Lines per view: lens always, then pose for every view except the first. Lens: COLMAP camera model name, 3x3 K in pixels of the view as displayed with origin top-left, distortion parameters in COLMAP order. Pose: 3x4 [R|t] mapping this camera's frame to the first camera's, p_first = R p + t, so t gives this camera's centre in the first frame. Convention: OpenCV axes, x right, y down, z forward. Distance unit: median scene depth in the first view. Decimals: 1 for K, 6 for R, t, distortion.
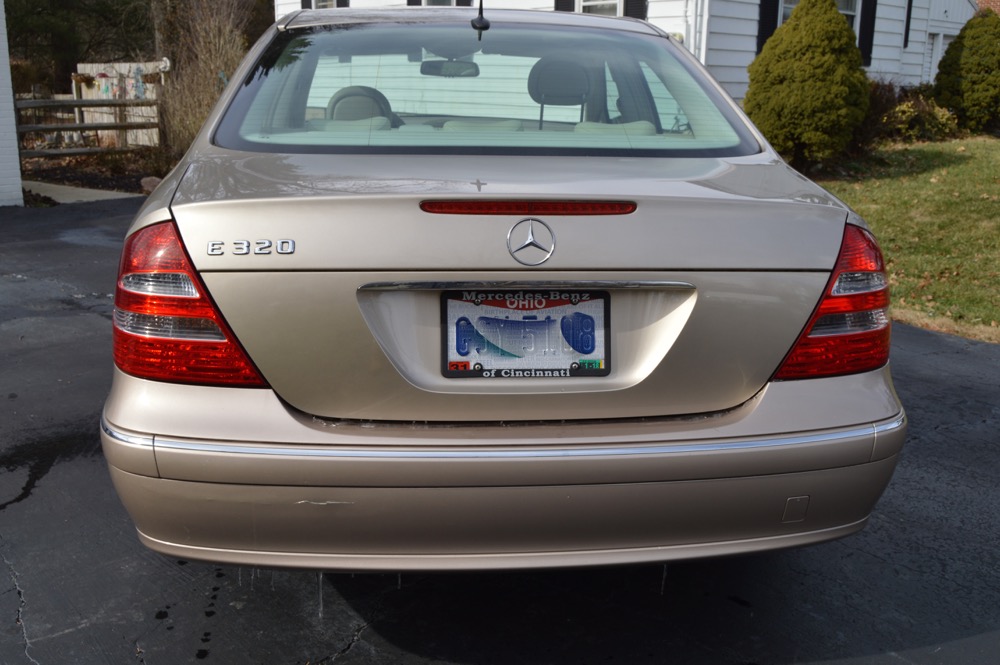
lens RADIAL K [[955.8, 0, 500.0], [0, 955.8, 332.5], [0, 0, 1]] dist [-0.034927, 0.008283]
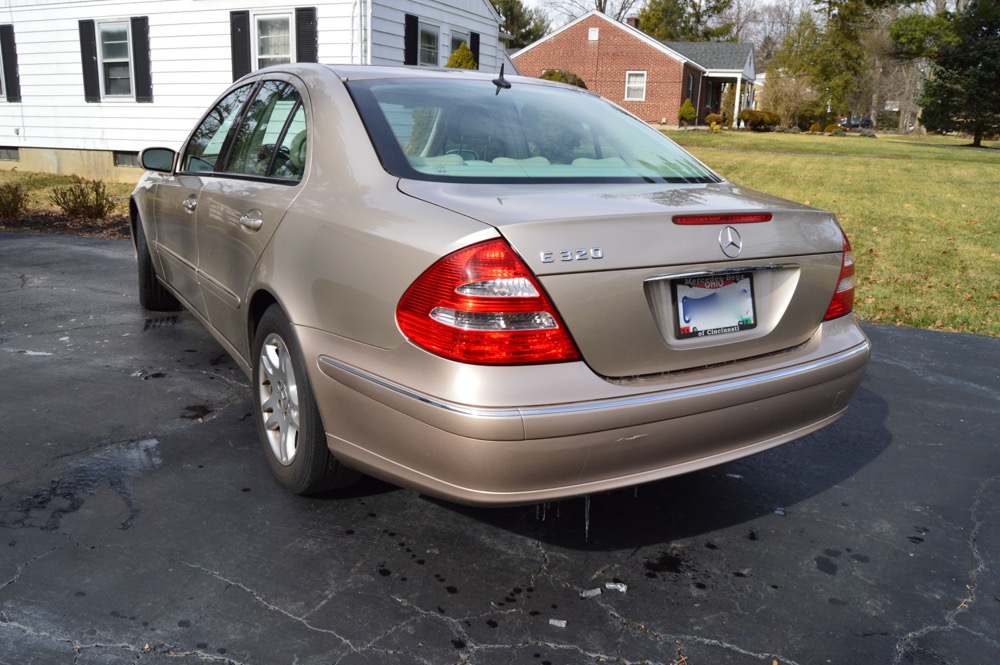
lens RADIAL K [[779.0, 0, 500.0], [0, 779.0, 332.5], [0, 0, 1]] dist [-0.061799, 0.011293]
pose [[0.890573, -0.098198, 0.444113, -0.810215], [0.094586, 0.995054, 0.030346, -0.023610], [-0.444896, 0.014982, 0.895457, 0.076374]]
